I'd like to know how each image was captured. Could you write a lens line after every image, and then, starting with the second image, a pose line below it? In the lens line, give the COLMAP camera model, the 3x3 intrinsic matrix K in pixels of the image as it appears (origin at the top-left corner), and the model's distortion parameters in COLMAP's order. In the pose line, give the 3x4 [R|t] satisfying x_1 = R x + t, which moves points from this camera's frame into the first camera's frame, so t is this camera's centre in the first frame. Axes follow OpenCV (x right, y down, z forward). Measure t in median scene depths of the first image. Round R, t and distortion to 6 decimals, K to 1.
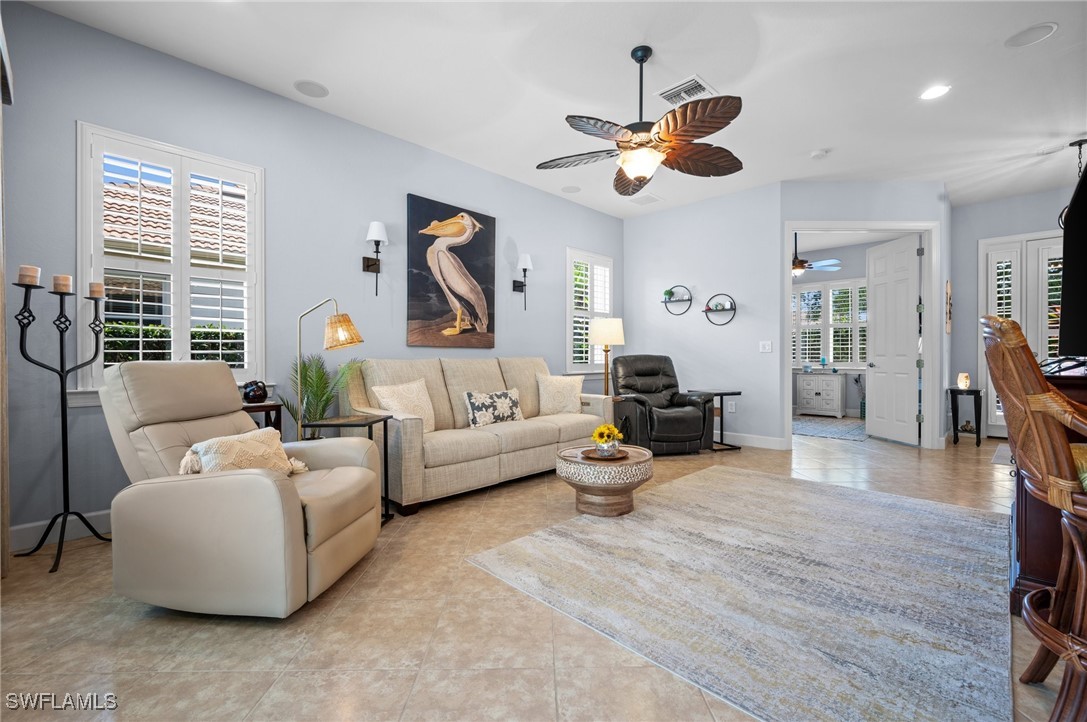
lens RADIAL K [[465.9, 0, 543.5], [0, 465.9, 361.0], [0, 0, 1]] dist [-0.001530, -0.000315]
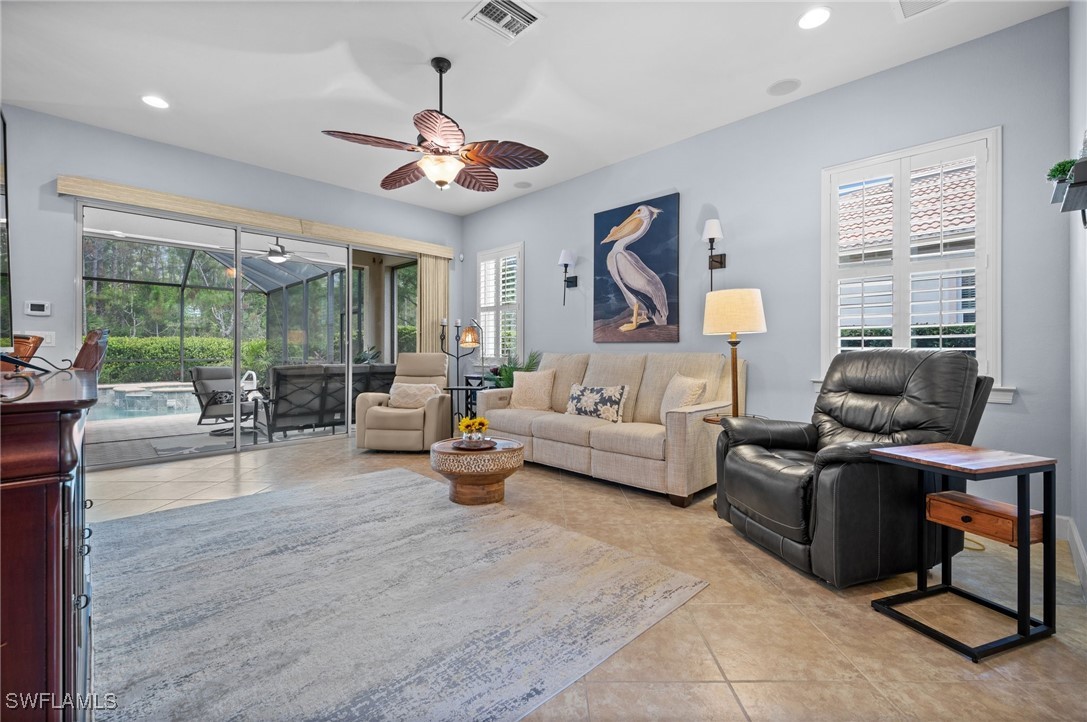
lens RADIAL K [[448.3, 0, 543.5], [0, 448.3, 361.0], [0, 0, 1]] dist [-0.029124, 0.000015]
pose [[0.012339, 0.021303, -0.999697, 0.801011], [-0.012377, 0.999700, 0.021151, -0.007187], [0.999847, 0.012112, 0.012599, 0.809416]]
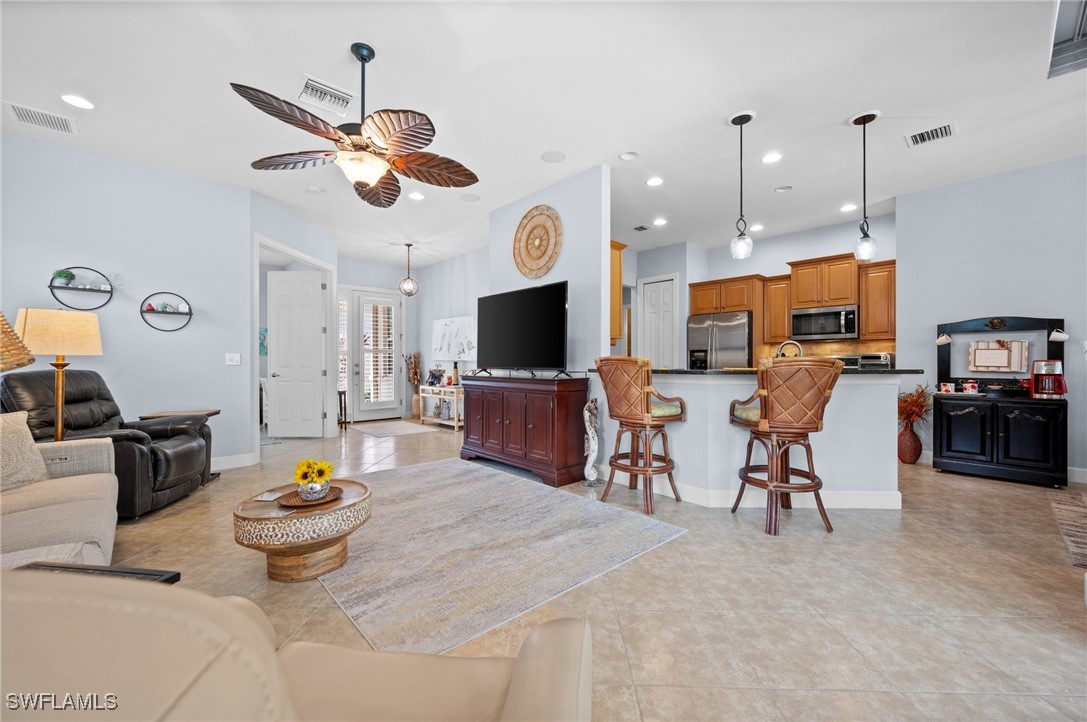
lens RADIAL K [[436.5, 0, 543.5], [0, 436.5, 361.0], [0, 0, 1]] dist [0.002420, 0.000504]
pose [[0.030113, 0.003131, 0.999542, -0.436397], [0.009879, 0.999945, -0.003430, -0.020237], [-0.999498, 0.009978, 0.030080, 0.407527]]
